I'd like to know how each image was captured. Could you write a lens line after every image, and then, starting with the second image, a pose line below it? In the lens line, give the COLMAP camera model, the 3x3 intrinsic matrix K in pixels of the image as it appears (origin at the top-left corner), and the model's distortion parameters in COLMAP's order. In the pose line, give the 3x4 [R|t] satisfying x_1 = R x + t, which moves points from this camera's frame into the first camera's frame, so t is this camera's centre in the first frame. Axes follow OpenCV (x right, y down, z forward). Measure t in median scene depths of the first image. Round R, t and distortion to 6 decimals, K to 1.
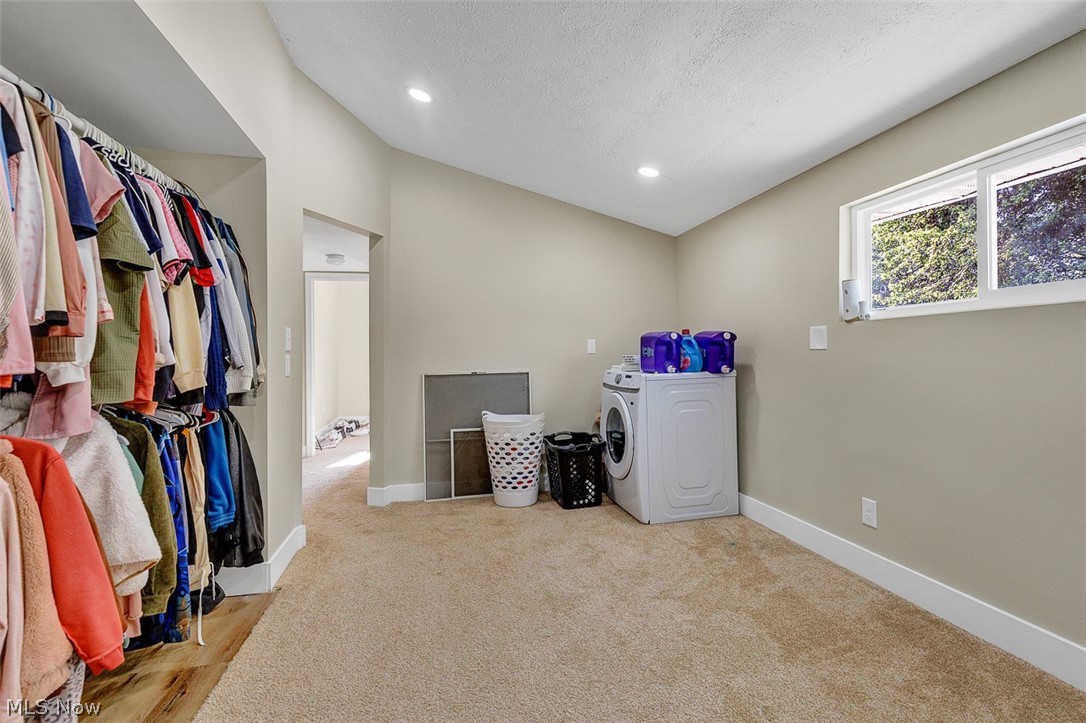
lens RADIAL K [[485.2, 0, 543.0], [0, 485.2, 361.5], [0, 0, 1]] dist [0.000914, 0.000117]
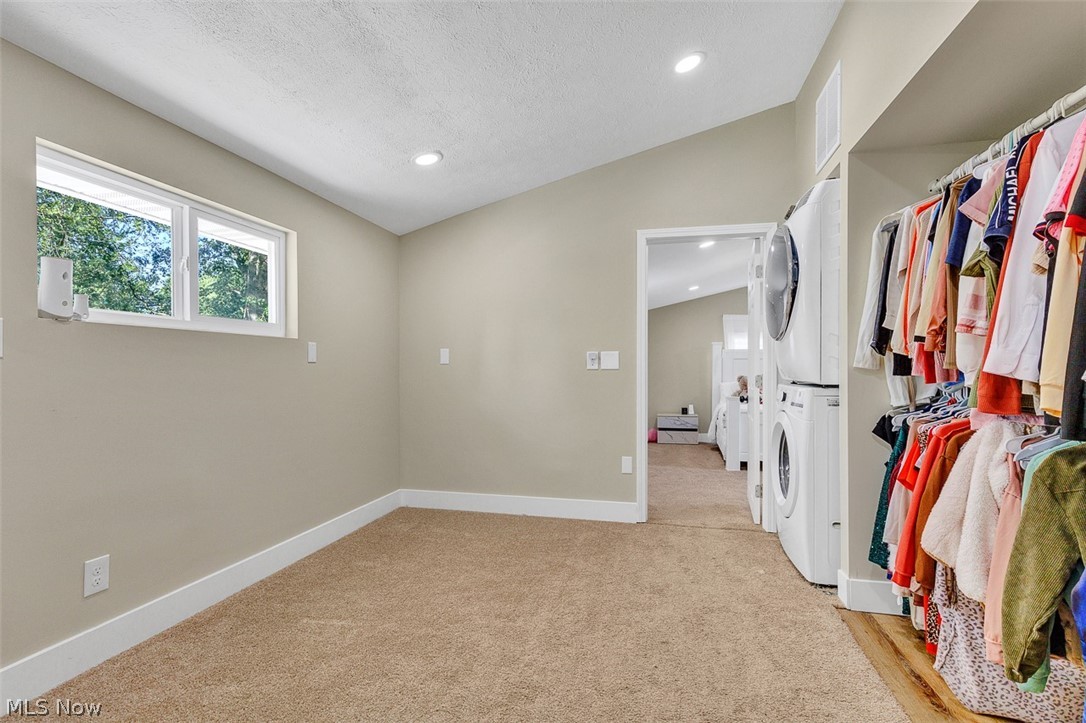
lens RADIAL K [[485.2, 0, 543.0], [0, 485.2, 361.5], [0, 0, 1]] dist [0.000914, 0.000117]
pose [[-0.894766, 0.010788, 0.446404, -0.320963], [0.007329, 0.999928, -0.009475, -0.011473], [-0.446474, -0.005206, -0.894781, 1.497621]]
